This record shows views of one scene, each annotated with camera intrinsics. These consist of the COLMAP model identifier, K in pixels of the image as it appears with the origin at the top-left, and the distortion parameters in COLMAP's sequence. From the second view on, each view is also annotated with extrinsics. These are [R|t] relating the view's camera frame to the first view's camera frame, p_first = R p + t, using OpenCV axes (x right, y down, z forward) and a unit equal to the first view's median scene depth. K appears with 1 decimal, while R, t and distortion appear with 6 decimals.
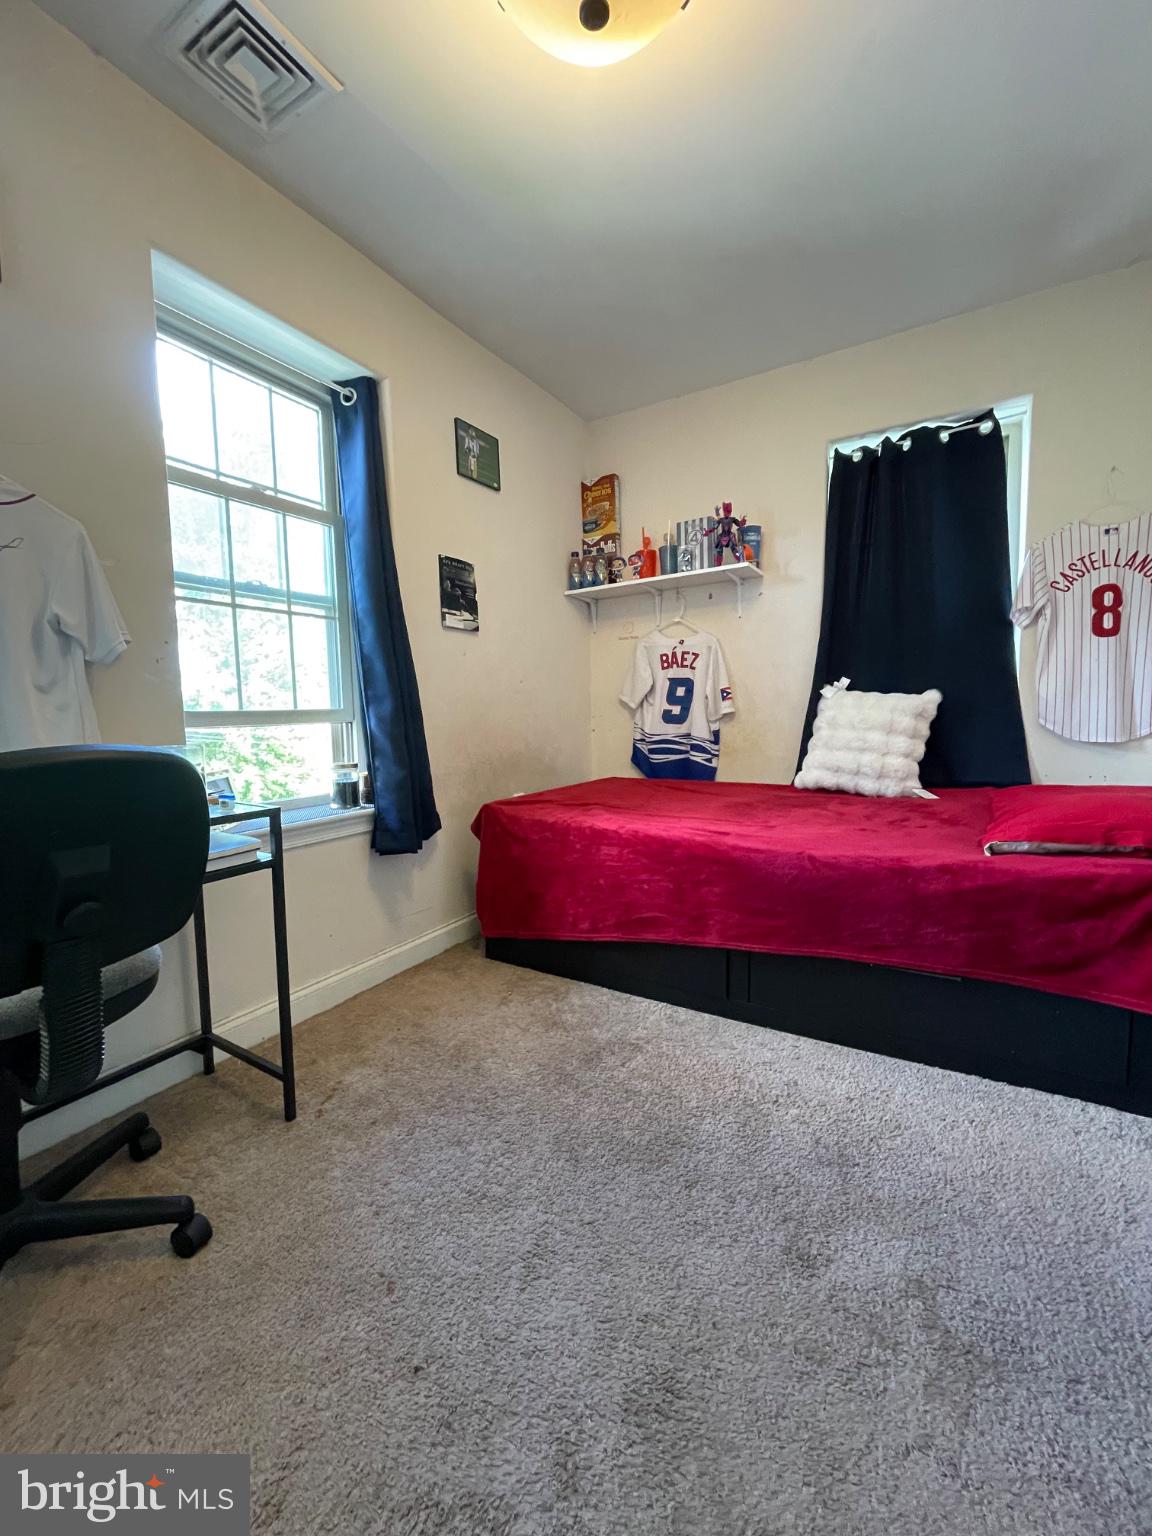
lens RADIAL K [[621.1, 0, 574.6], [0, 621.1, 762.4], [0, 0, 1]] dist [-0.001831, -0.000110]
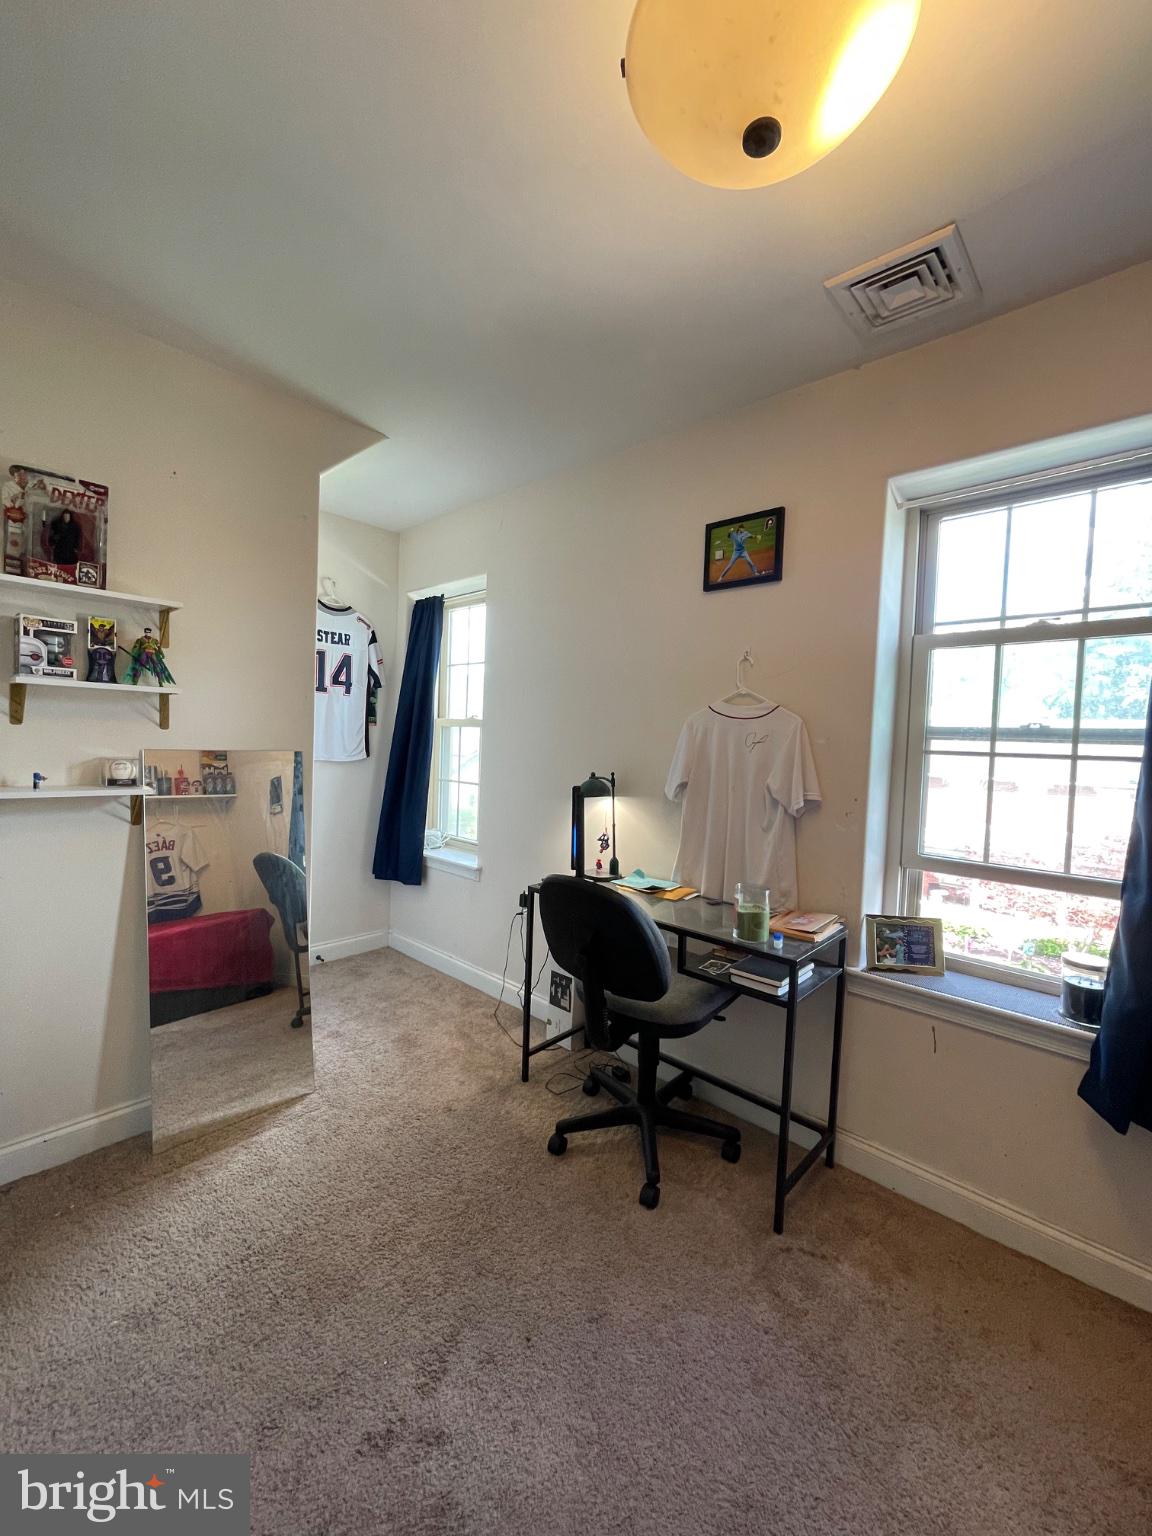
lens RADIAL K [[621.1, 0, 574.6], [0, 621.1, 762.4], [0, 0, 1]] dist [-0.001831, -0.000110]
pose [[-0.205806, 0.059271, -0.976796, 0.552104], [-0.113749, 0.989949, 0.084035, -0.267391], [0.971959, 0.128405, -0.196995, 0.612476]]
